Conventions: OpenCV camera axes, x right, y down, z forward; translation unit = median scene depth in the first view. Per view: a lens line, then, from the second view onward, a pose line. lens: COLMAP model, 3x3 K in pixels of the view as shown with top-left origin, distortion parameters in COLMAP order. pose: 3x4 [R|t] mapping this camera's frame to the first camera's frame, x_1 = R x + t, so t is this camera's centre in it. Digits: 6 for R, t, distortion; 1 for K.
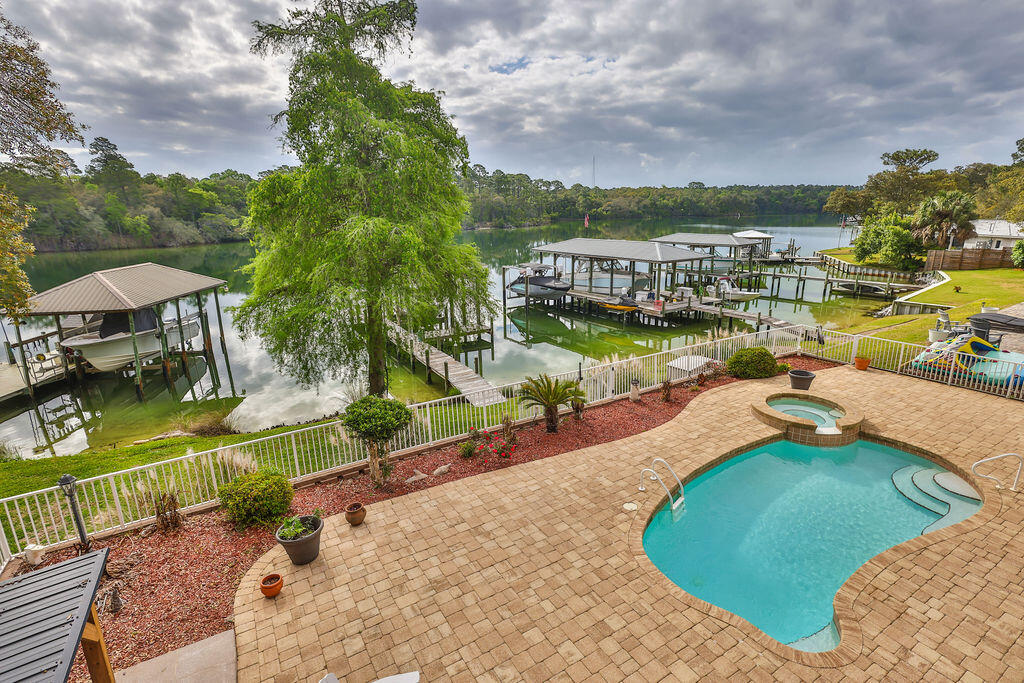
lens RADIAL K [[501.7, 0, 520.6], [0, 501.7, 343.2], [0, 0, 1]] dist [0.003683, -0.000066]
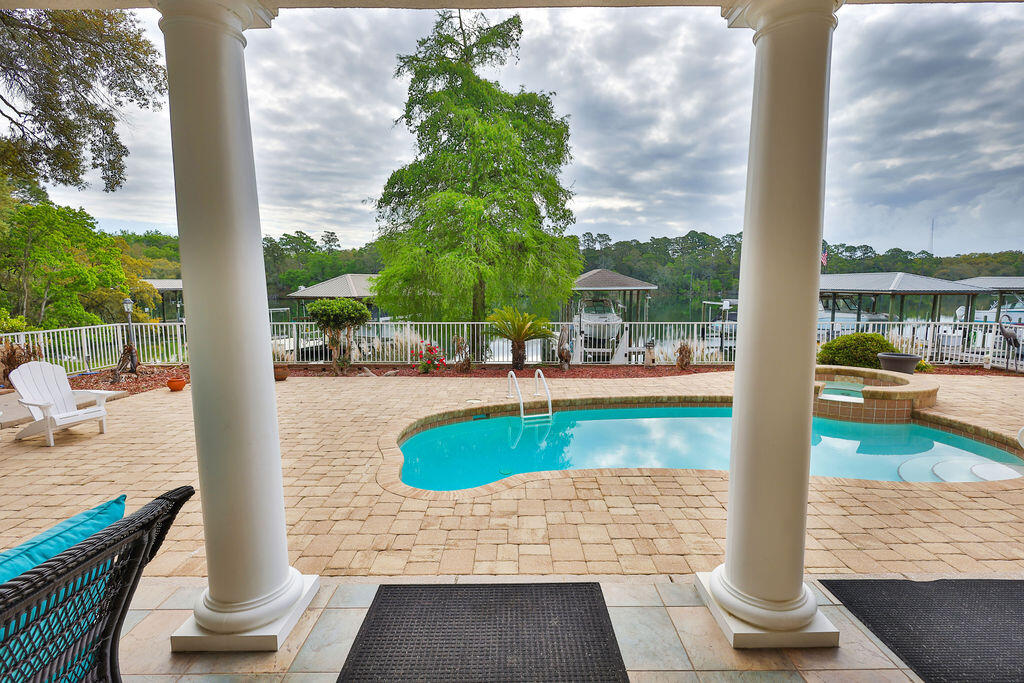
lens RADIAL K [[501.7, 0, 517.4], [0, 501.7, 339.7], [0, 0, 1]] dist [0.003683, -0.000066]
pose [[0.853176, 0.071553, -0.516693, 0.170589], [-0.145475, 0.983885, -0.103961, 0.067713], [0.500927, 0.163863, 0.849836, 0.056719]]
